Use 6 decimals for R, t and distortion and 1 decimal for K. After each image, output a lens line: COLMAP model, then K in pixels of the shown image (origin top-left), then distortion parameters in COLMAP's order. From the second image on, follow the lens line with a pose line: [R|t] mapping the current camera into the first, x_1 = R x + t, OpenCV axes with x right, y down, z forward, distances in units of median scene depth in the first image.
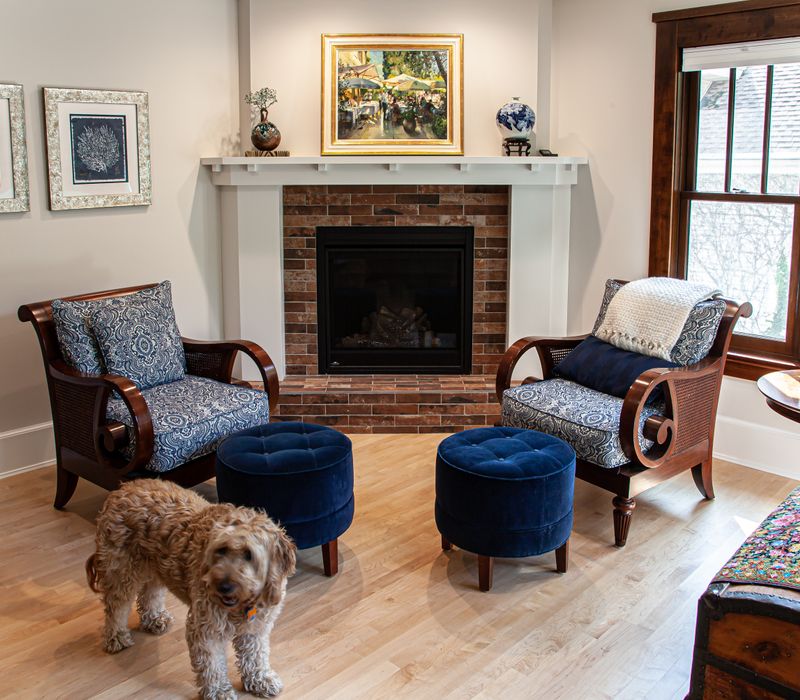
lens RADIAL K [[776.4, 0, 416.1], [0, 776.4, 237.3], [0, 0, 1]] dist [-0.033038, 0.000000]
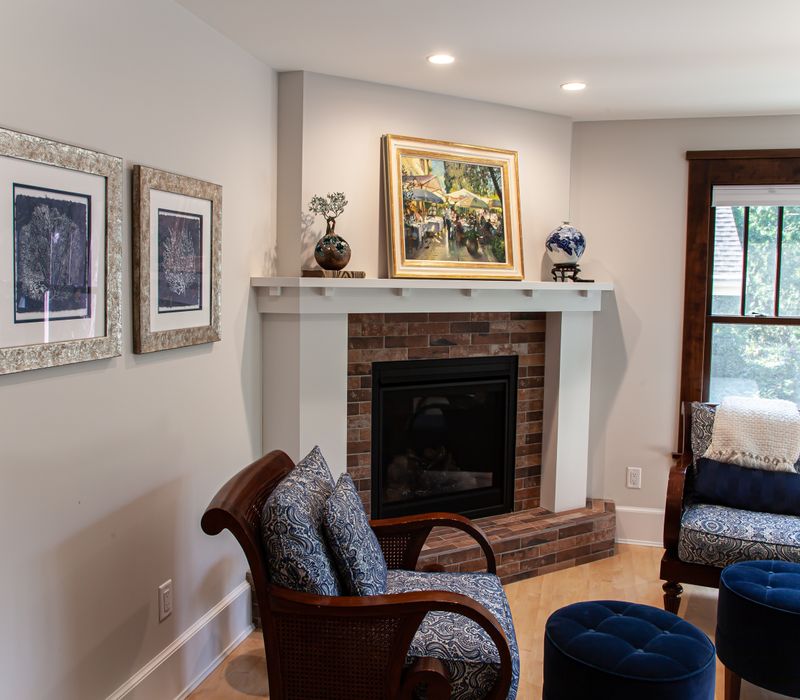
lens RADIAL K [[725.1, 0, 422.0], [0, 725.1, 336.3], [0, 0, 1]] dist [-0.040358, 0.000000]
pose [[0.868565, -0.022605, 0.495060, -0.480734], [0.038101, 0.999048, -0.021230, -0.023449], [-0.494109, 0.037303, 0.868599, 0.299716]]
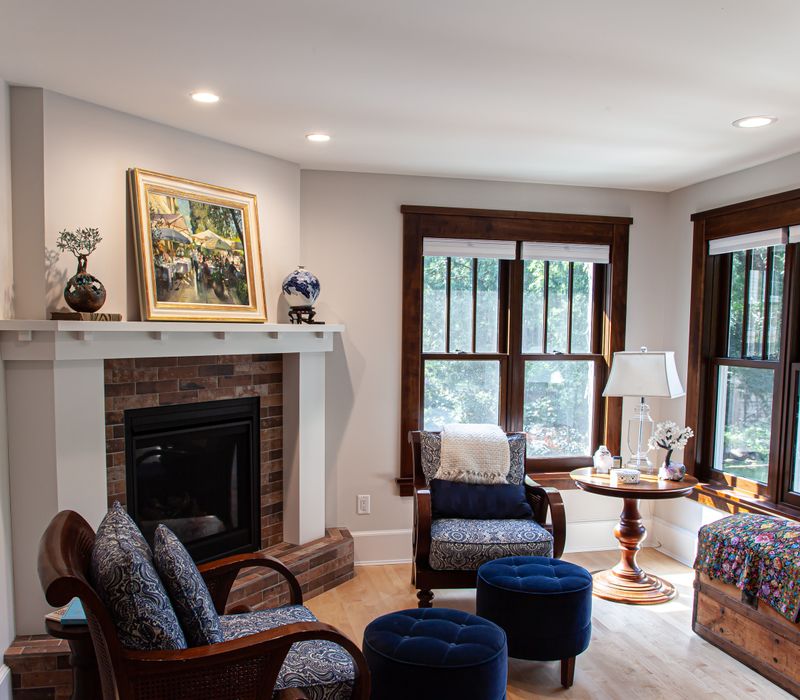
lens RADIAL K [[725.1, 0, 400.6], [0, 725.1, 394.1], [0, 0, 1]] dist [-0.040358, 0.000000]
pose [[0.554065, -0.068172, 0.829677, -0.594474], [0.077864, 0.996516, 0.029882, -0.030934], [-0.828824, 0.048045, 0.557443, 0.366863]]
